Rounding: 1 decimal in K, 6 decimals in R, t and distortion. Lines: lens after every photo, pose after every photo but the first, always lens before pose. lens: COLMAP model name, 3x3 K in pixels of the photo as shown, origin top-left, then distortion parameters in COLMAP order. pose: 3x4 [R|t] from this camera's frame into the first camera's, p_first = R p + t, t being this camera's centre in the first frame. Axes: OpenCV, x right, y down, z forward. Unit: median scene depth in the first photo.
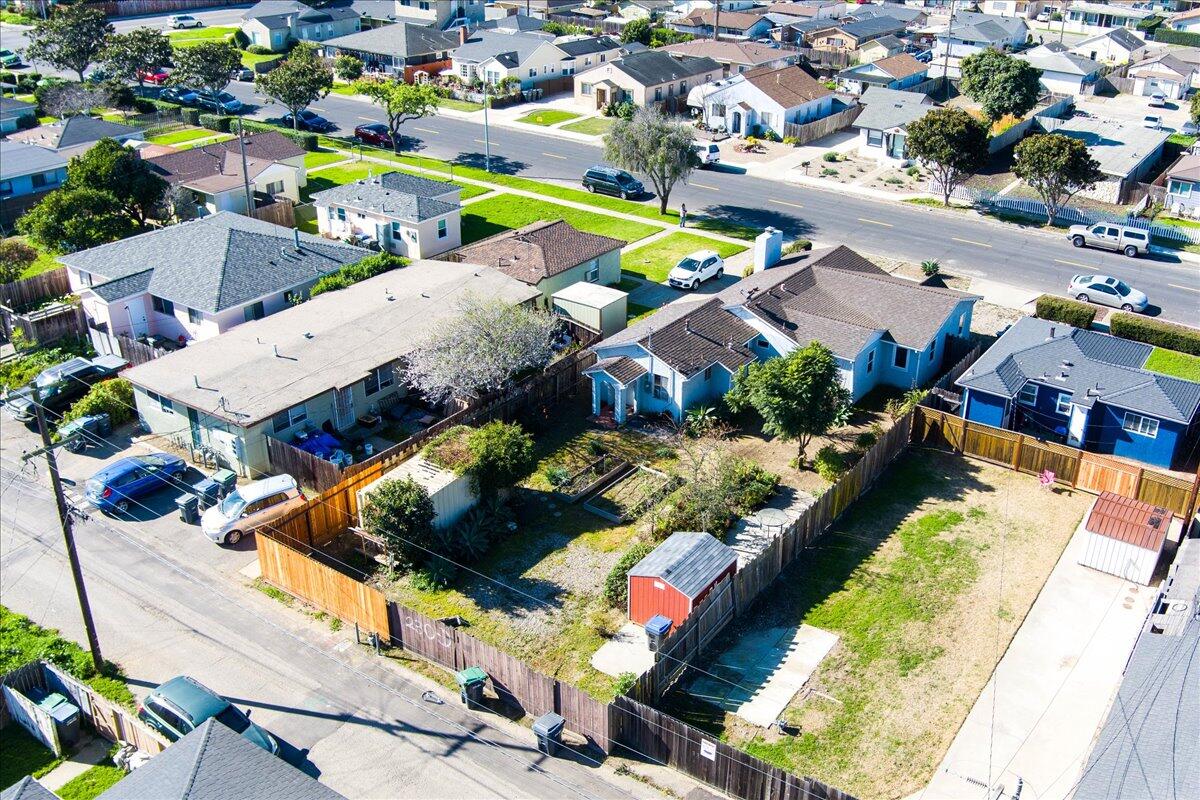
lens RADIAL K [[1142.5, 0, 706.3], [0, 1142.5, 398.5], [0, 0, 1]] dist [-0.065843, 0.000245]
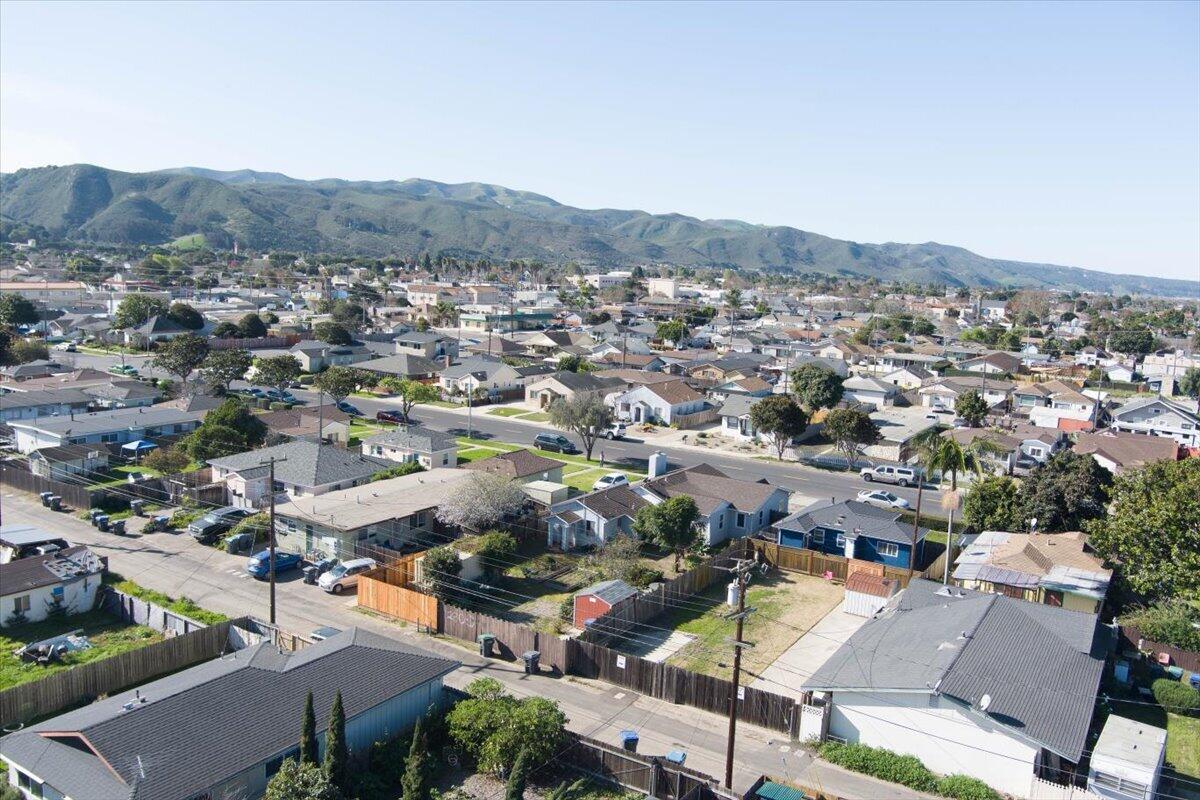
lens RADIAL K [[958.3, 0, 600.0], [0, 958.3, 400.0], [0, 0, 1]] dist [-0.061056, -0.002972]
pose [[0.999873, 0.006144, -0.014688, -0.005442], [-0.010312, 0.952801, -0.303422, 0.166188], [0.012130, 0.303535, 0.952743, -0.255181]]
